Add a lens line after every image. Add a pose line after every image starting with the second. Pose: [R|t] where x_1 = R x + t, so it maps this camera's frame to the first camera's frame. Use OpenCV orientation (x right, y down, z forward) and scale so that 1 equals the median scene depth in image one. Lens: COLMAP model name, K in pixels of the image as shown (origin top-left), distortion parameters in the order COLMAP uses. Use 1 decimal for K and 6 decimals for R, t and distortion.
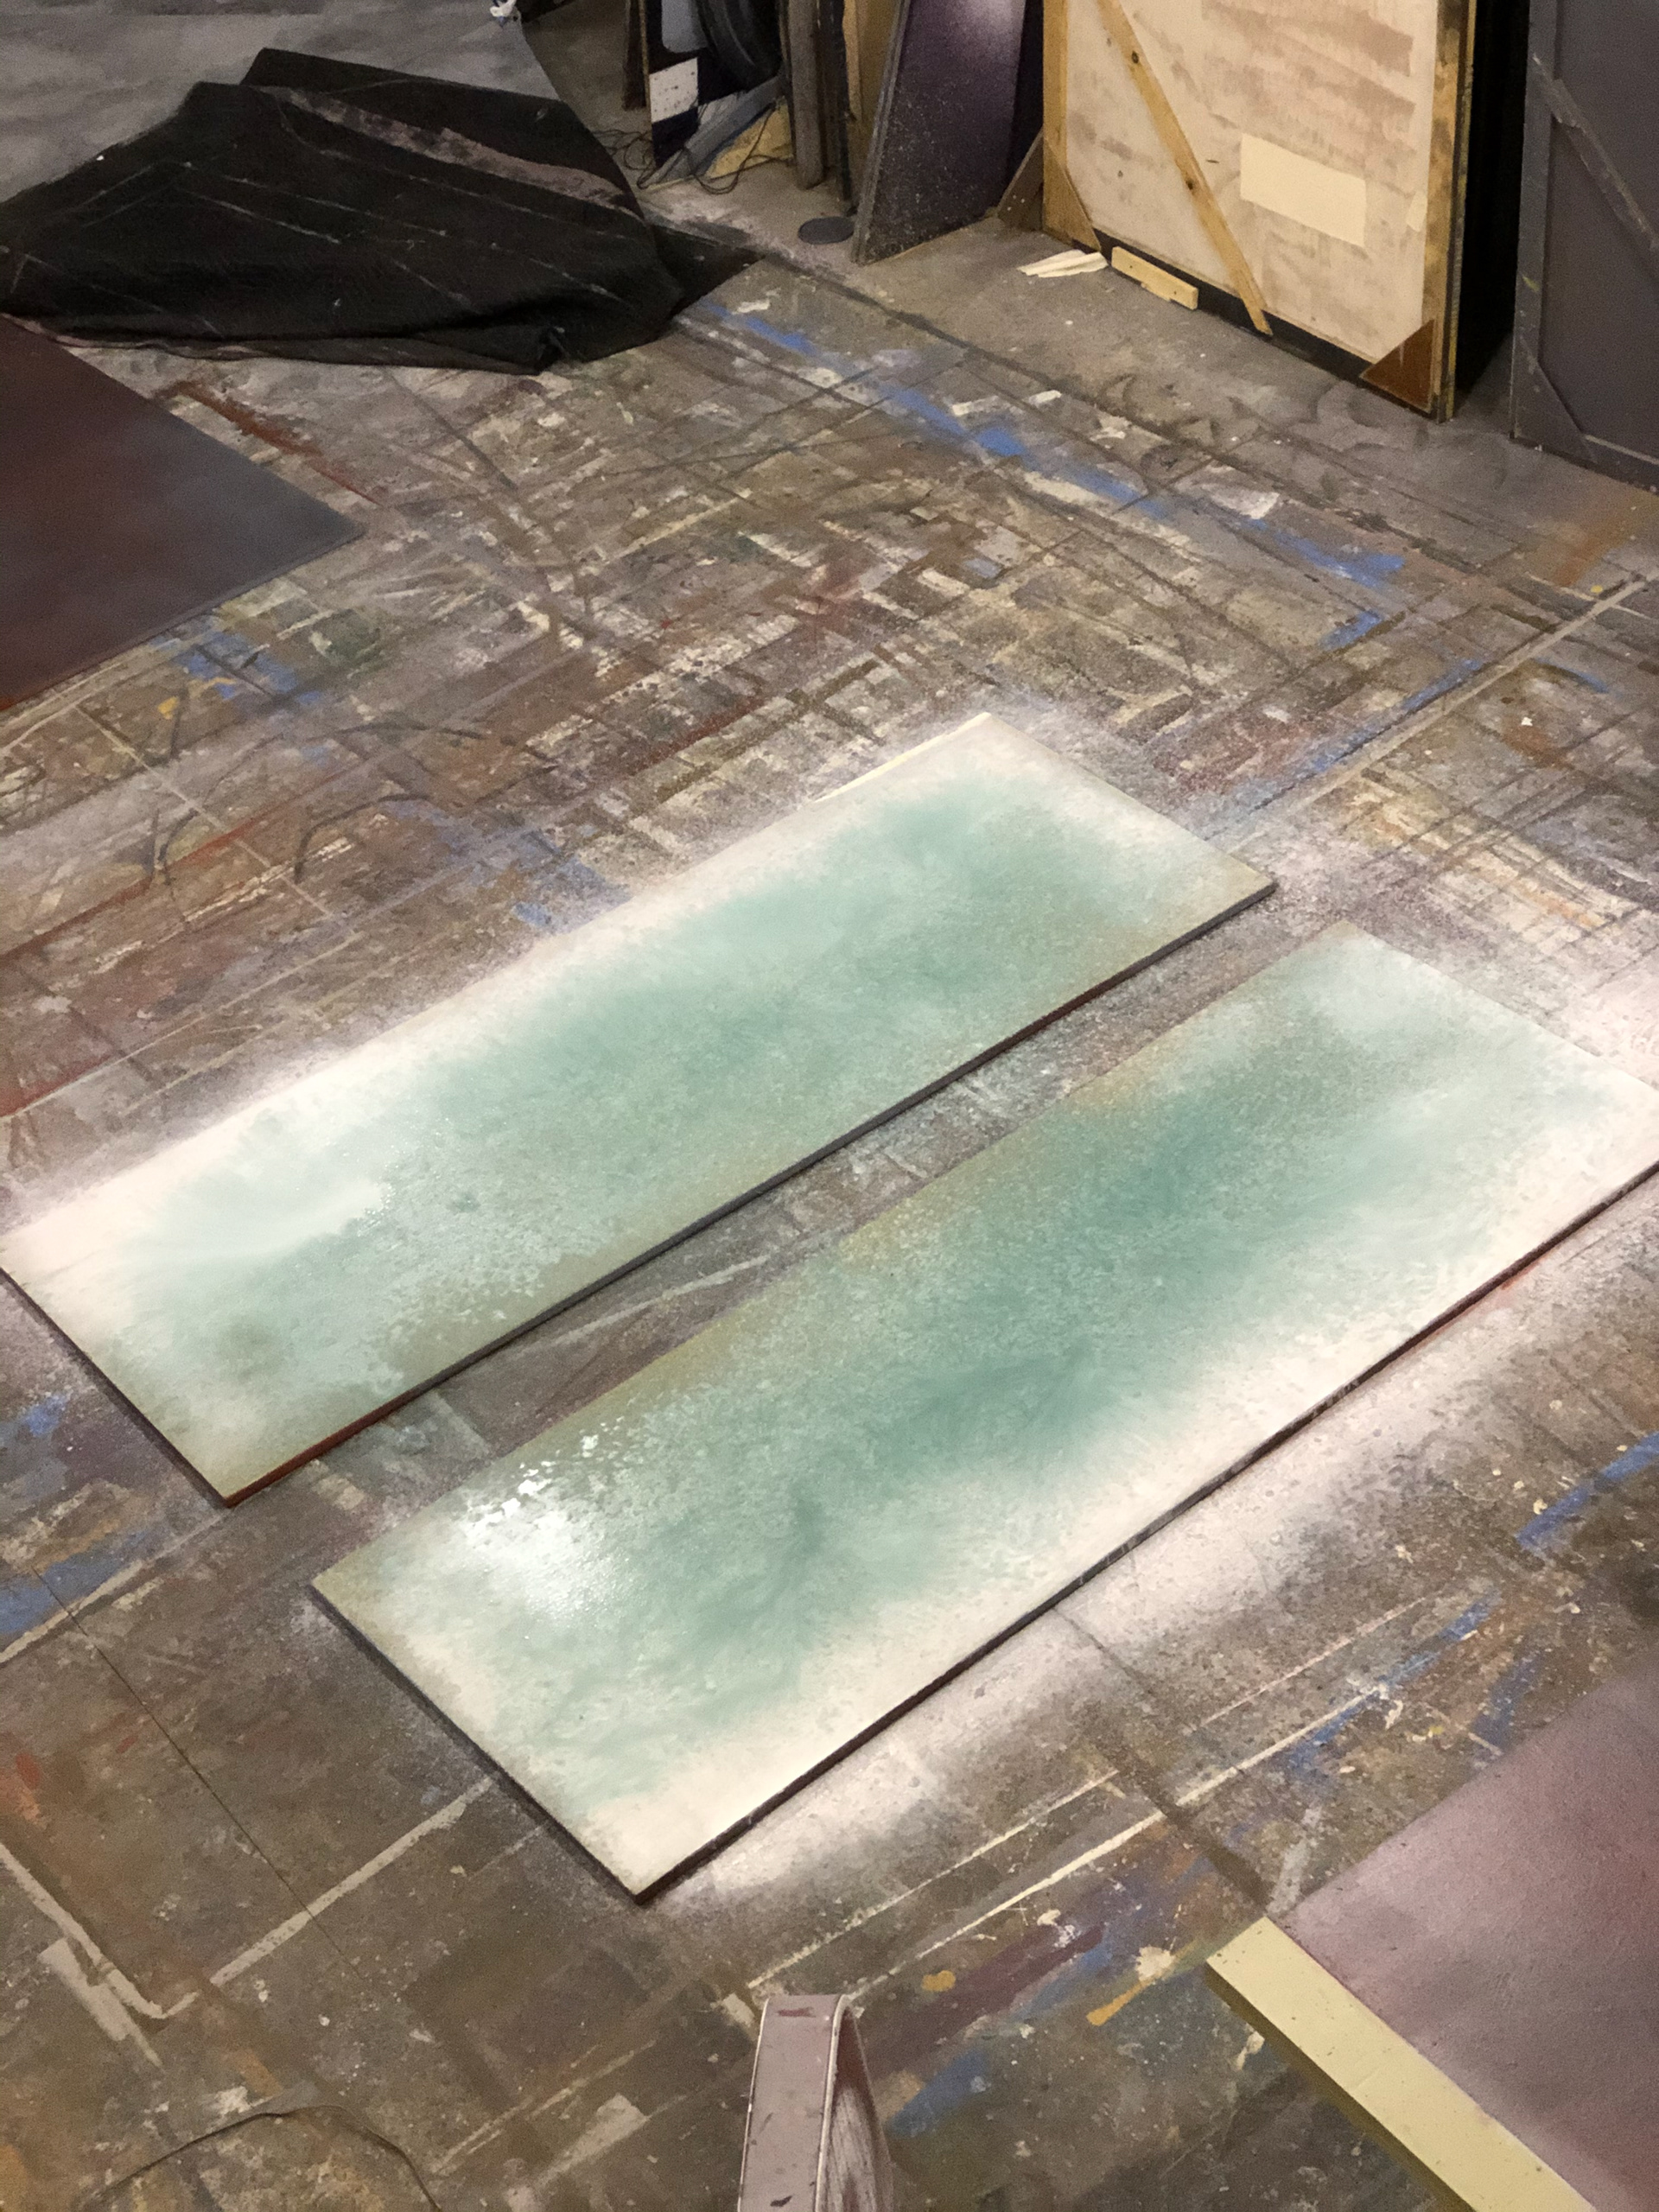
lens RADIAL K [[3708.4, 0, 823.6], [0, 3708.4, 1105.8], [0, 0, 1]] dist [0.053783, 0.000000]
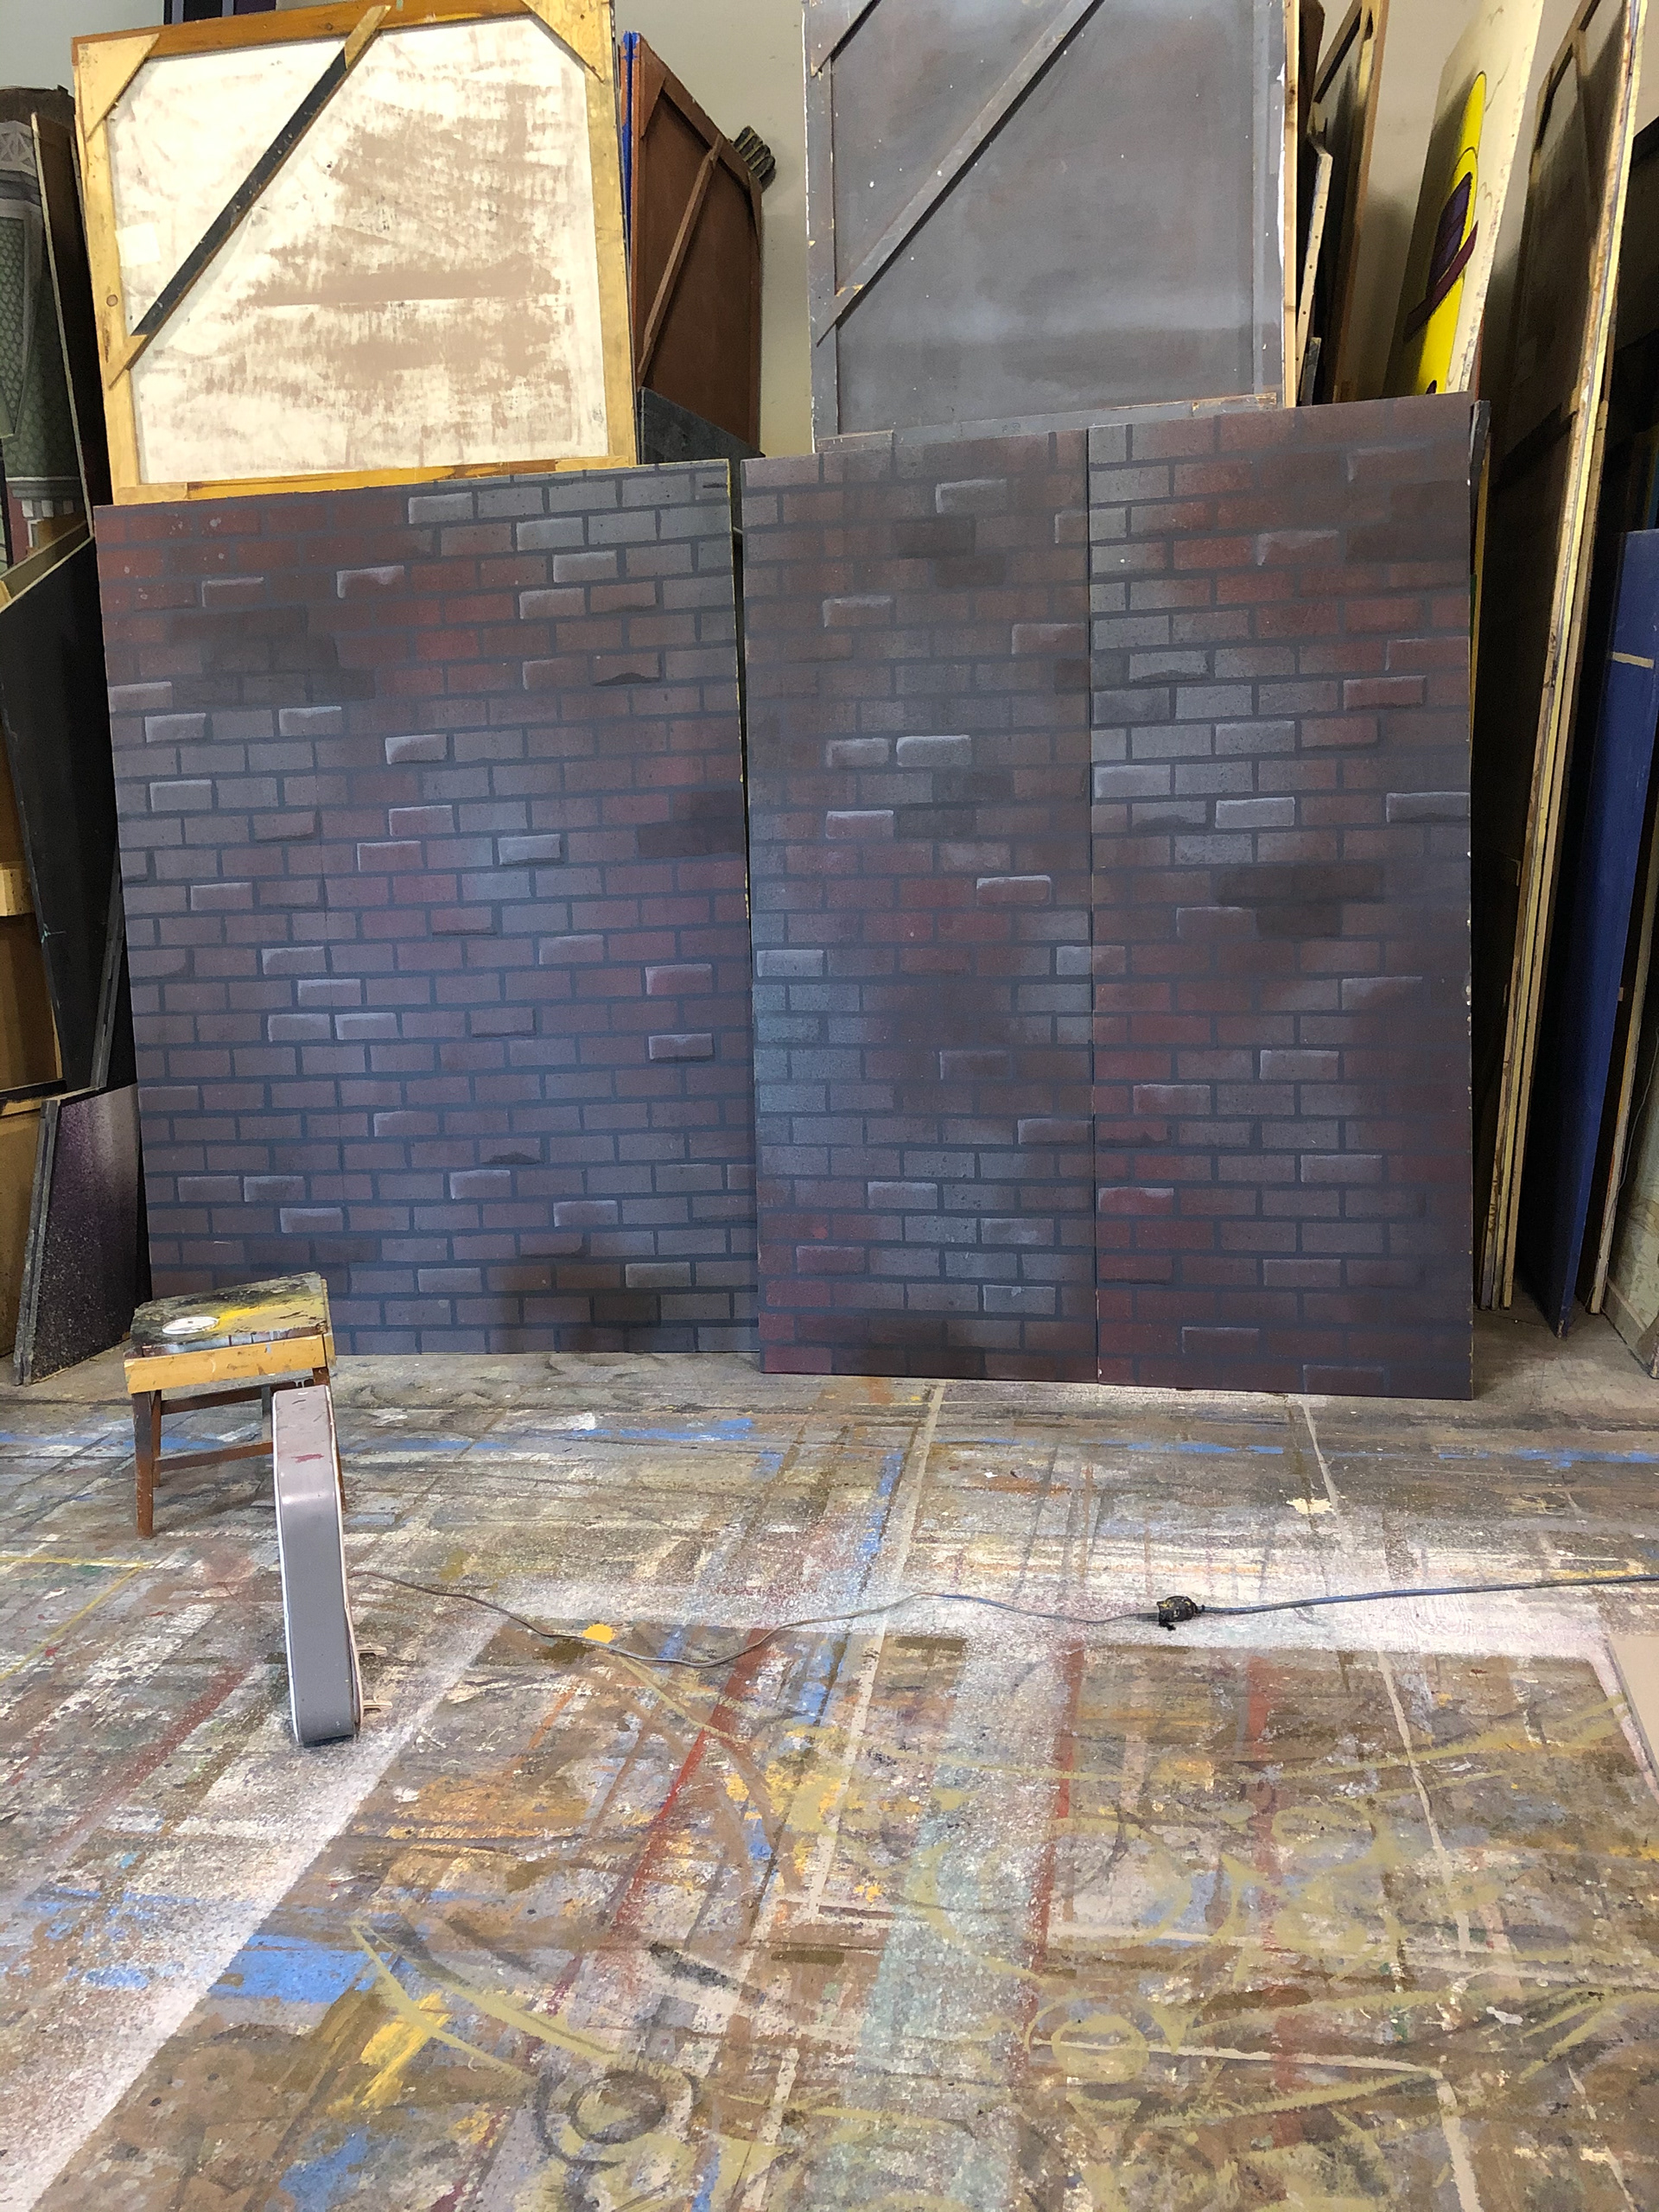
lens RADIAL K [[1779.3, 0, 829.0], [0, 1779.3, 1107.4], [0, 0, 1]] dist [0.023317, -0.006737]
pose [[0.752905, -0.037348, 0.657068, -0.177844], [0.374851, 0.844953, -0.381498, -0.010407], [-0.540944, 0.533535, 0.650170, 0.574845]]
